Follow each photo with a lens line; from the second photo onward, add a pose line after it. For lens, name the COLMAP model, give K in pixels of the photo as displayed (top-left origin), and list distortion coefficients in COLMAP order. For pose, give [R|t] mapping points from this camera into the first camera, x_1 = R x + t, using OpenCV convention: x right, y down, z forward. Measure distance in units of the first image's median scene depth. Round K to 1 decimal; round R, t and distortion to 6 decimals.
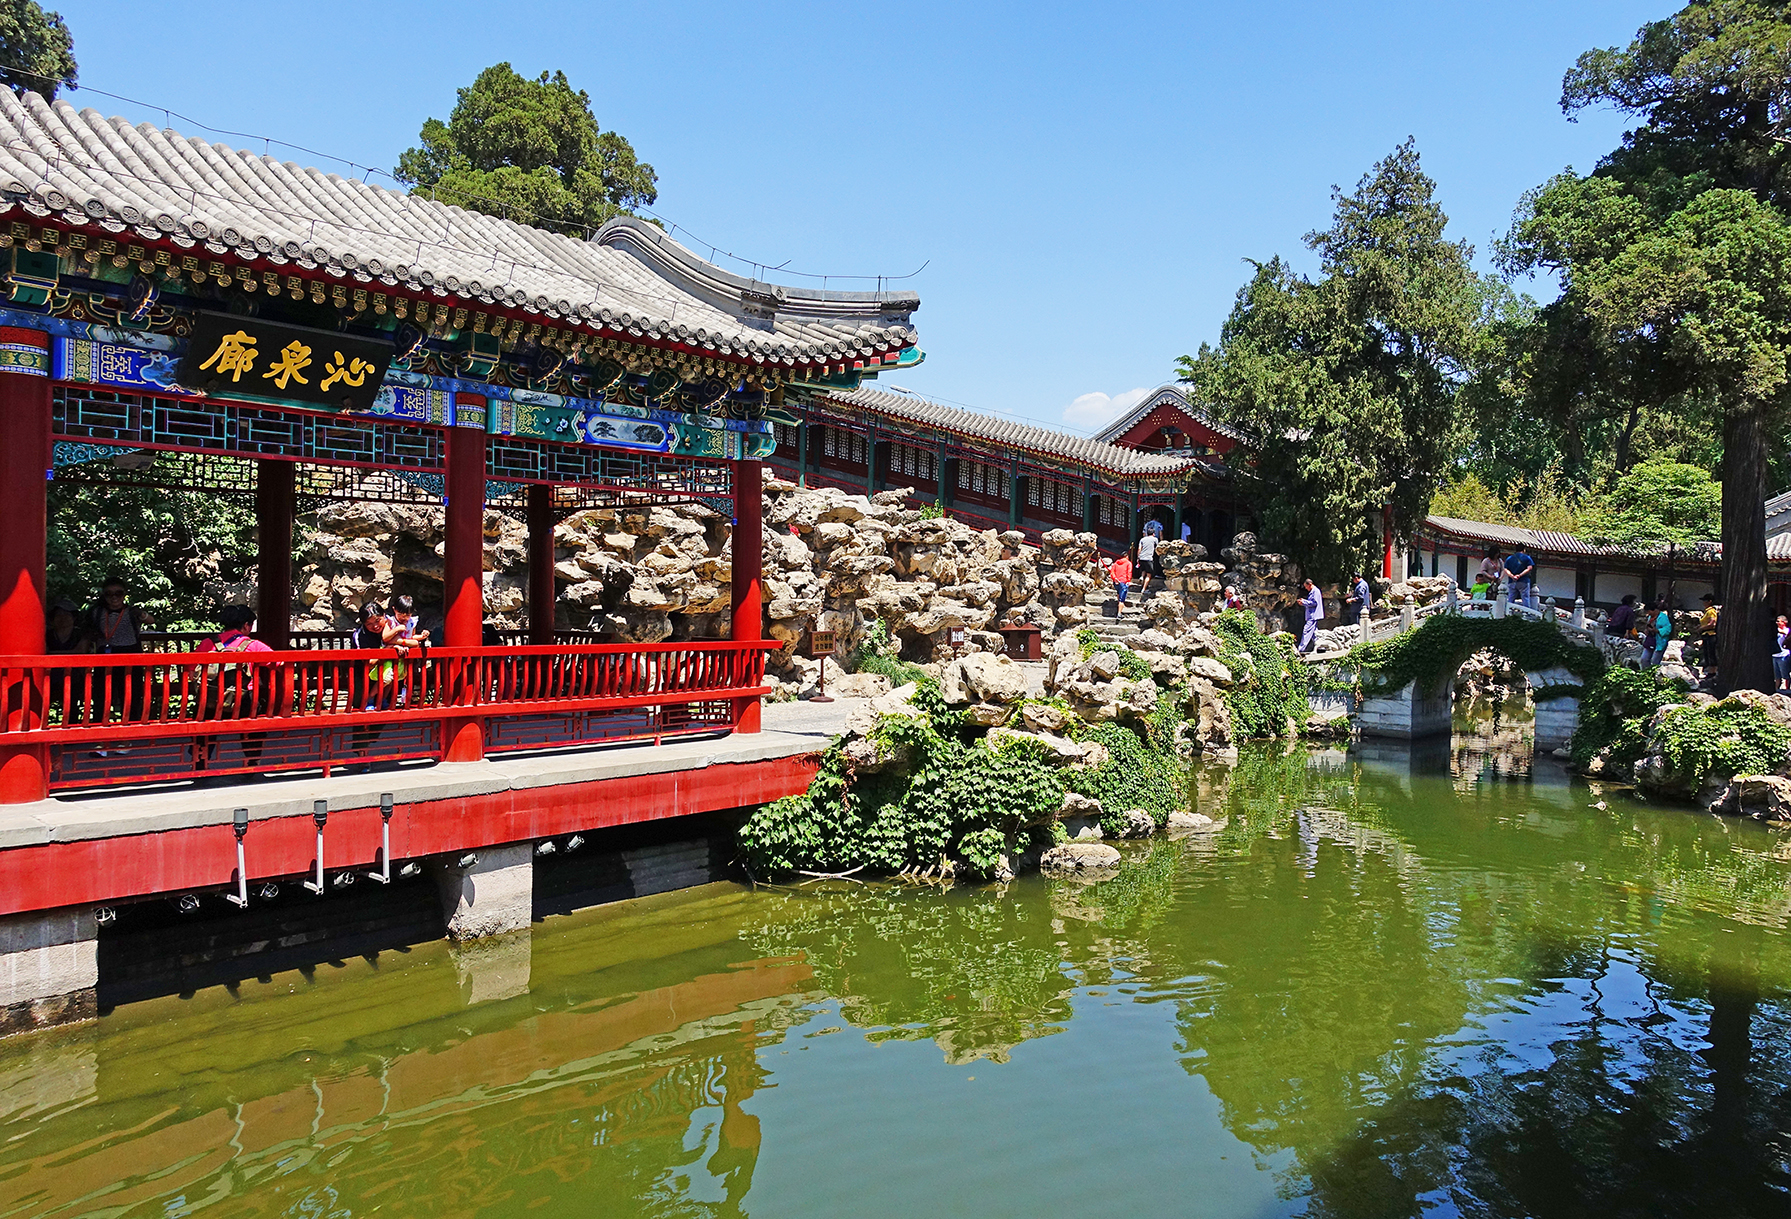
lens RADIAL K [[1263.1, 0, 866.0], [0, 1263.1, 581.2], [0, 0, 1]] dist [-0.026795, 0.005404]
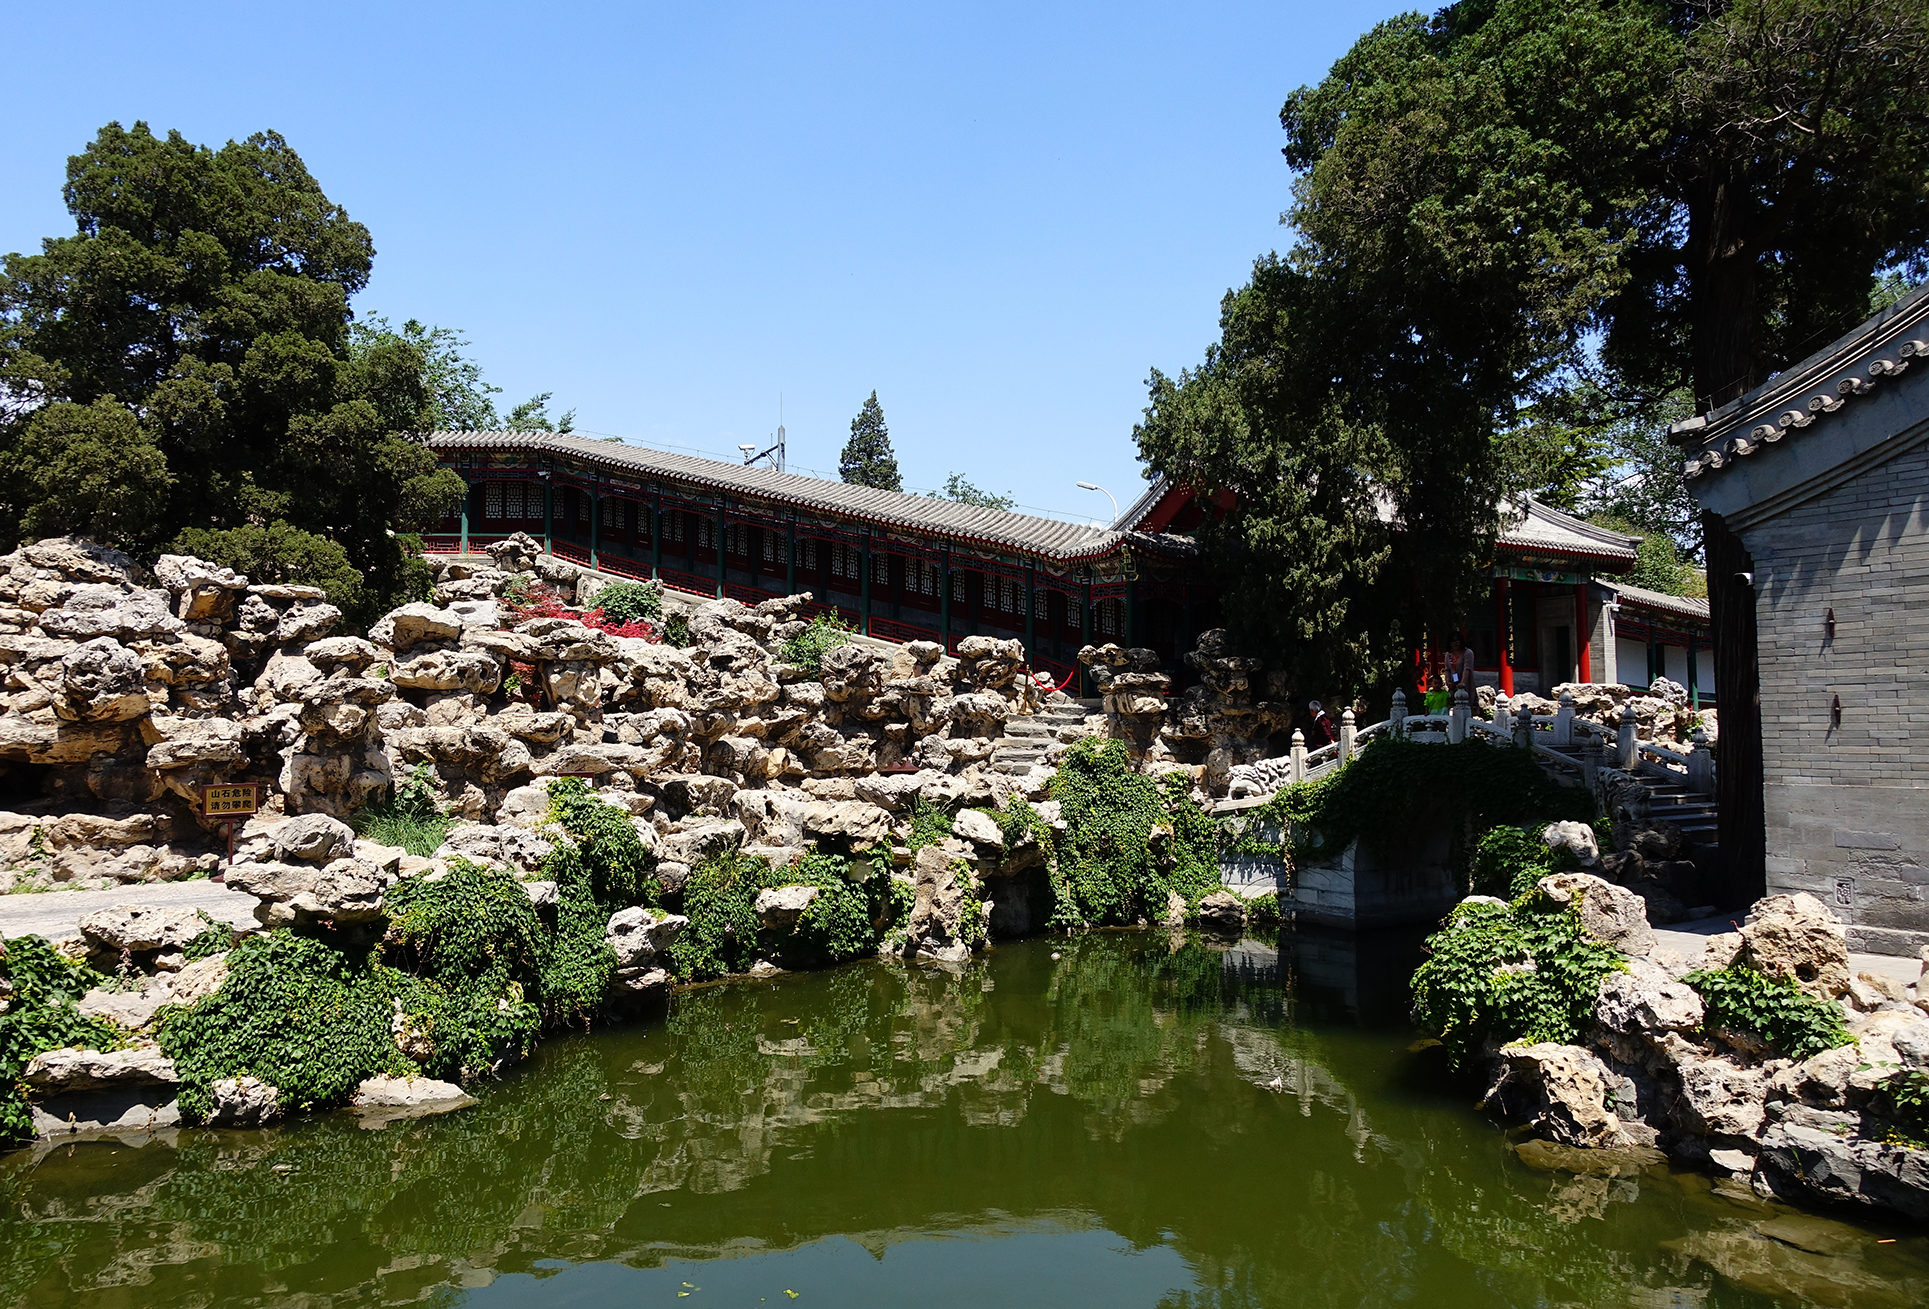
lens RADIAL K [[1341.5, 0, 964.3], [0, 1341.5, 625.1], [0, 0, 1]] dist [0.000055, 0.001190]
pose [[0.964221, -0.045460, -0.261173, 0.423746], [0.027871, 0.997111, -0.070661, 0.010494], [0.263631, 0.060854, 0.962702, 0.261645]]
